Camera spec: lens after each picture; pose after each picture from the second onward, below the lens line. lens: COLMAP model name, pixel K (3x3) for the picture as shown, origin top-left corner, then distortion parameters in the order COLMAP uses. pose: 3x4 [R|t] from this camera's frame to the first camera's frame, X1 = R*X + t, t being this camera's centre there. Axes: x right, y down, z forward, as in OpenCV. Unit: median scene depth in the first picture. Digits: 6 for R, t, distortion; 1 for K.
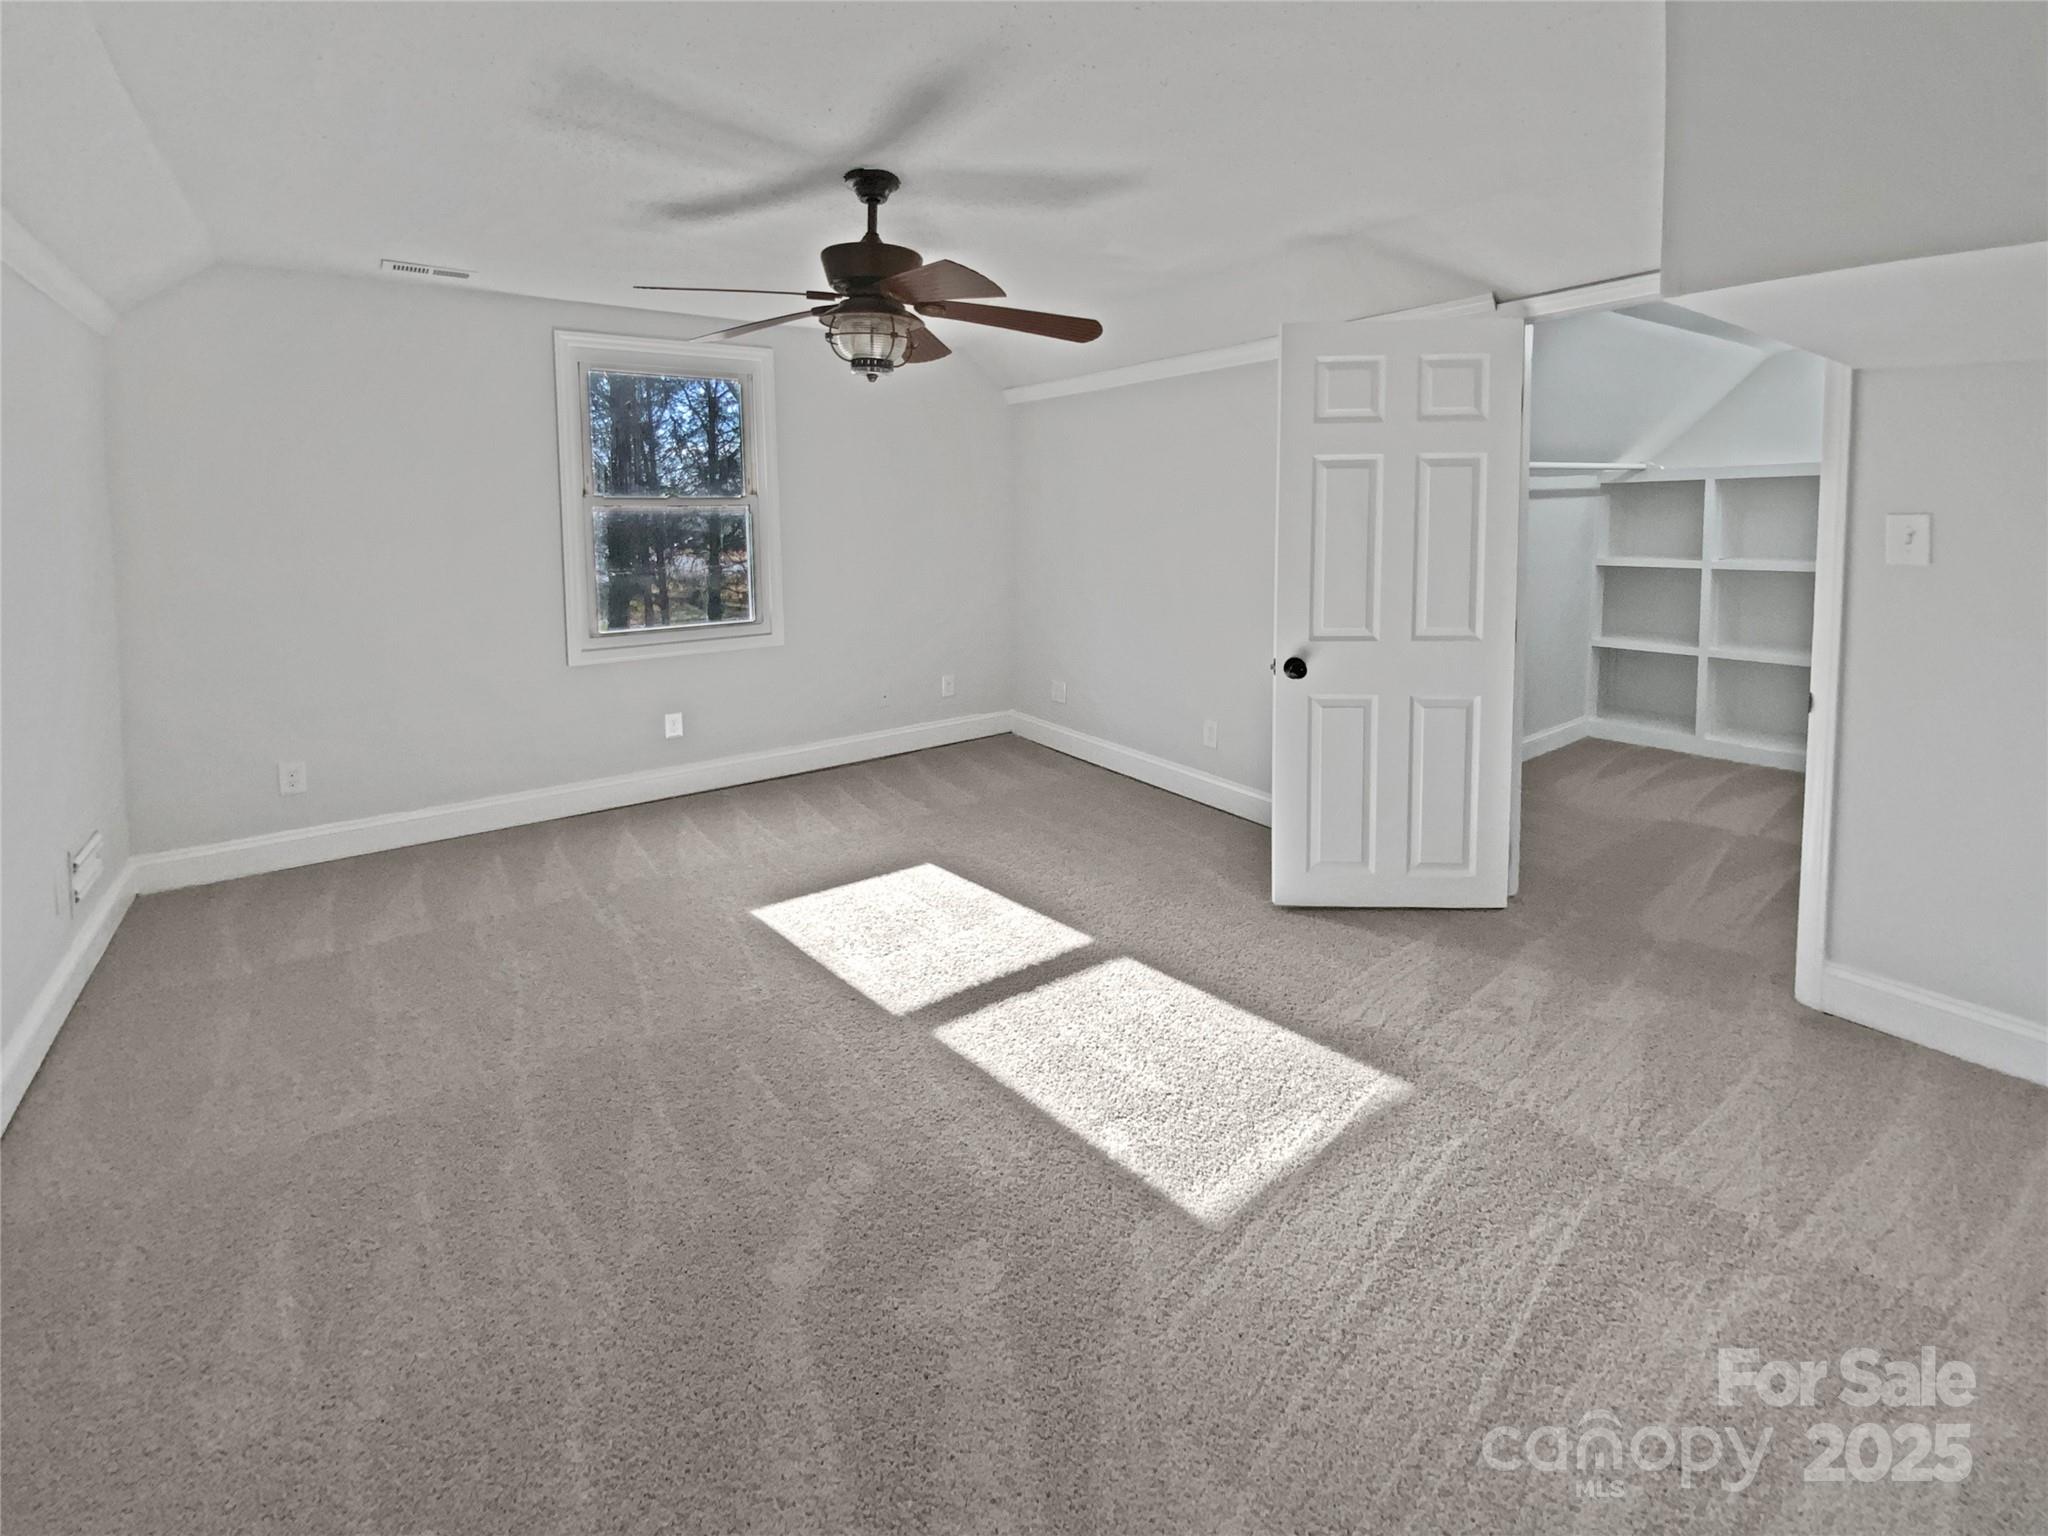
lens RADIAL K [[850.3, 0, 1008.9], [0, 850.3, 828.0], [0, 0, 1]] dist [0.003145, -0.004701]
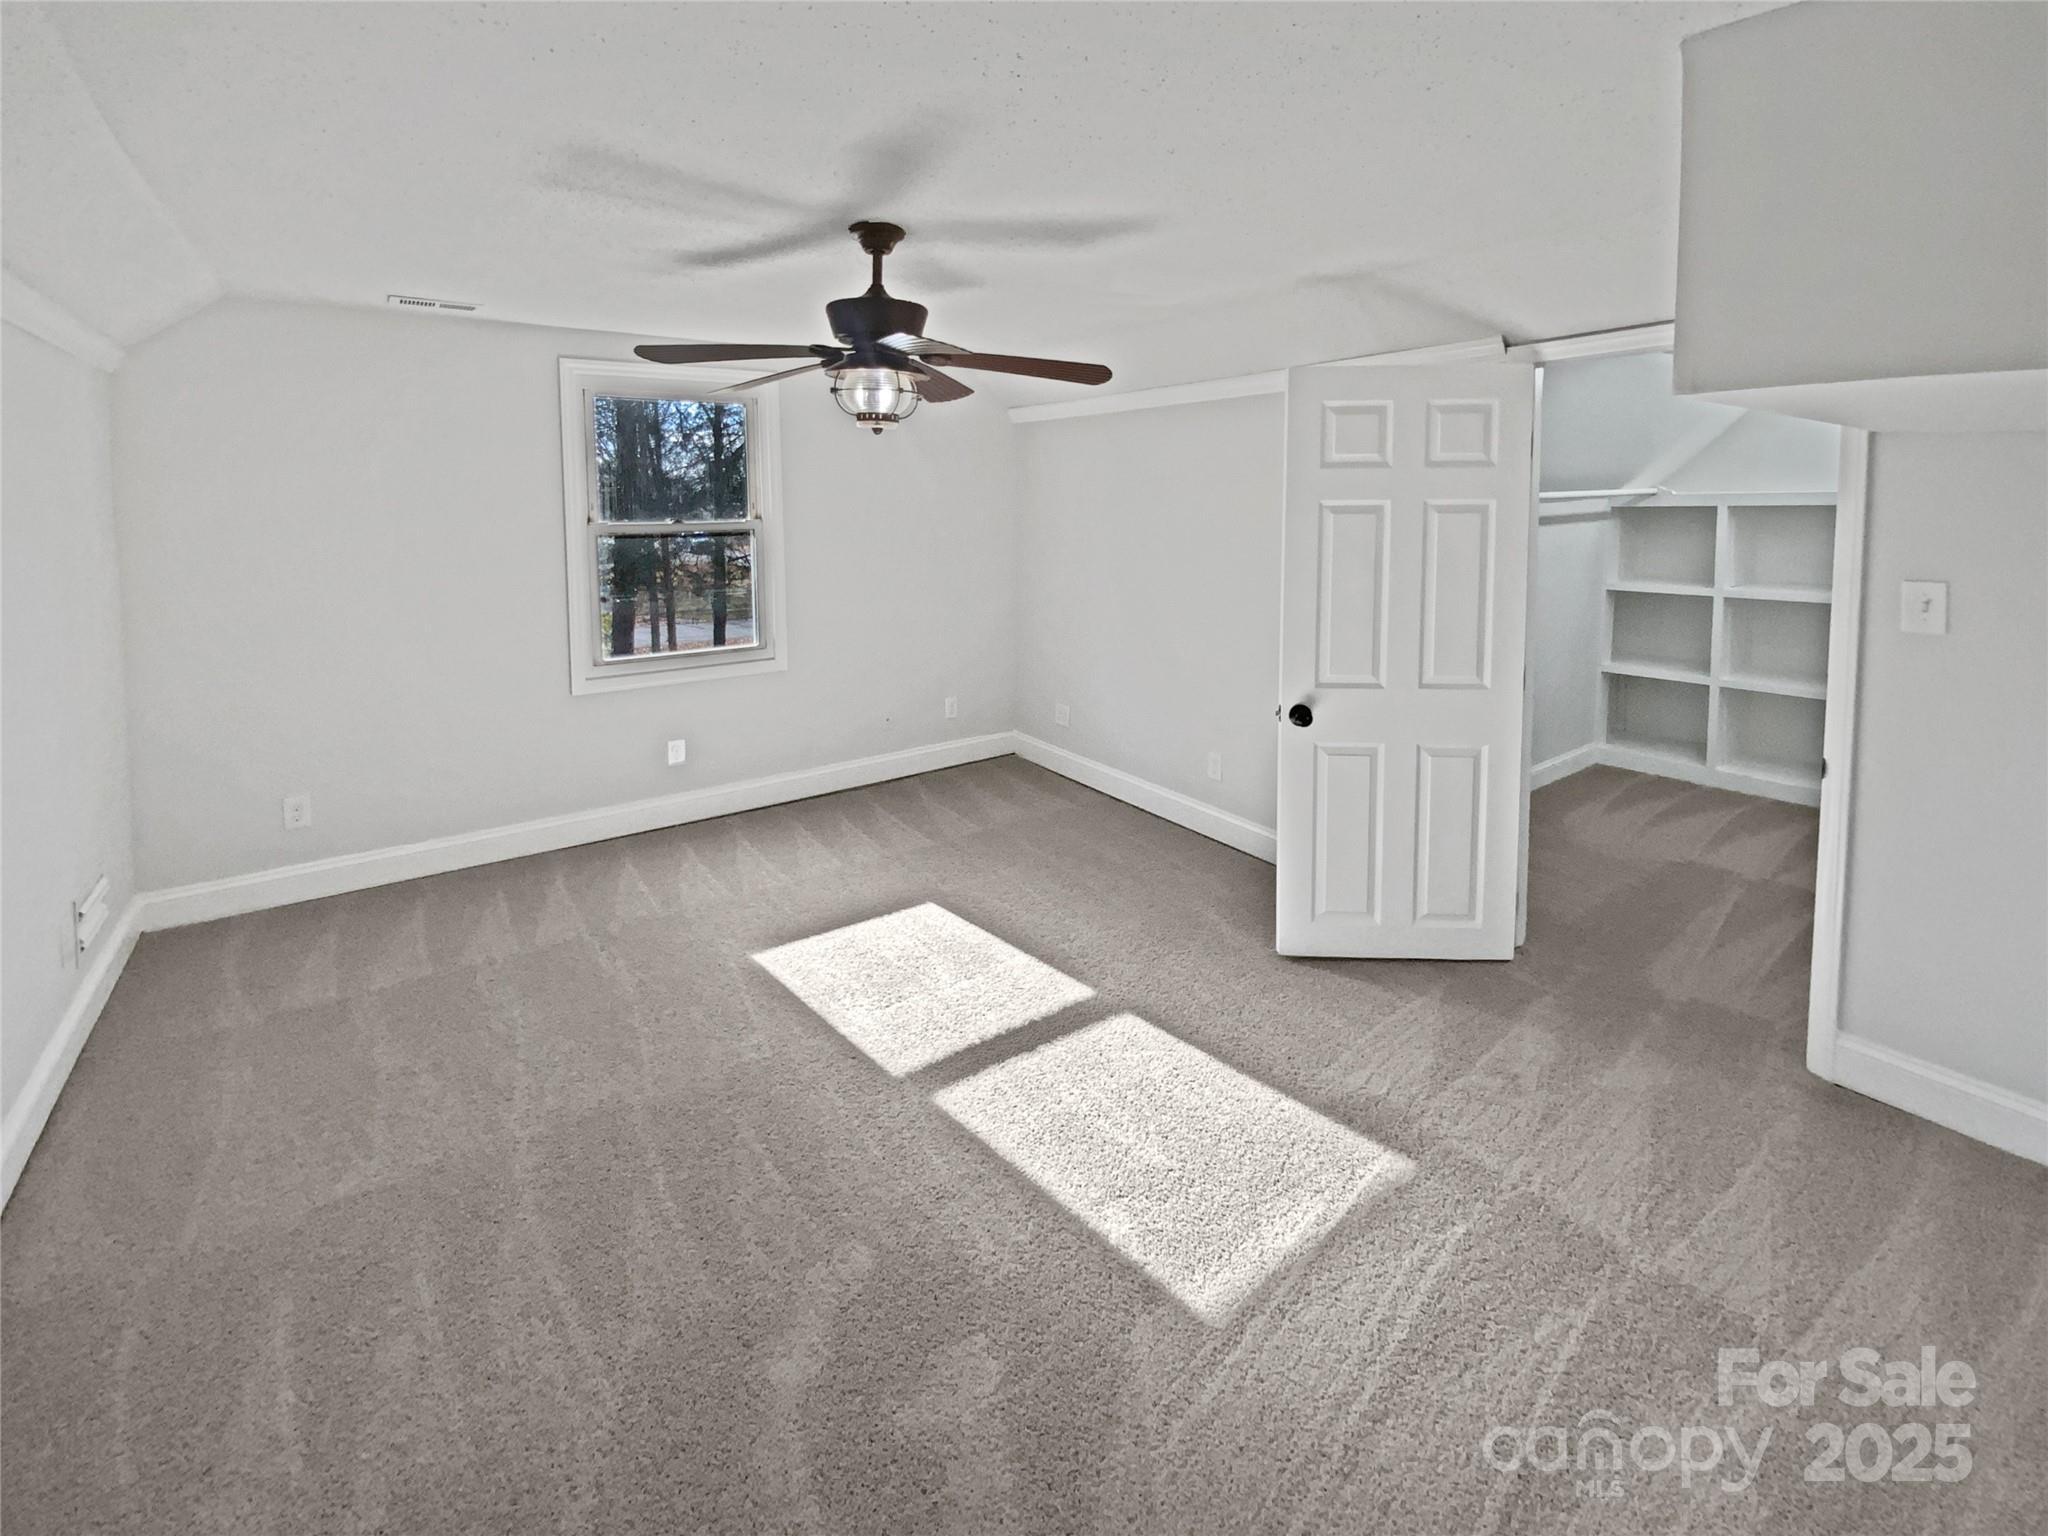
lens RADIAL K [[850.3, 0, 1007.9], [0, 850.3, 707.8], [0, 0, 1]] dist [0.003145, -0.004701]
pose [[0.999954, 0.005371, -0.007908, 0.003031], [-0.005388, 0.999983, -0.002084, -0.214415], [0.007897, 0.002126, 0.999967, 0.005193]]
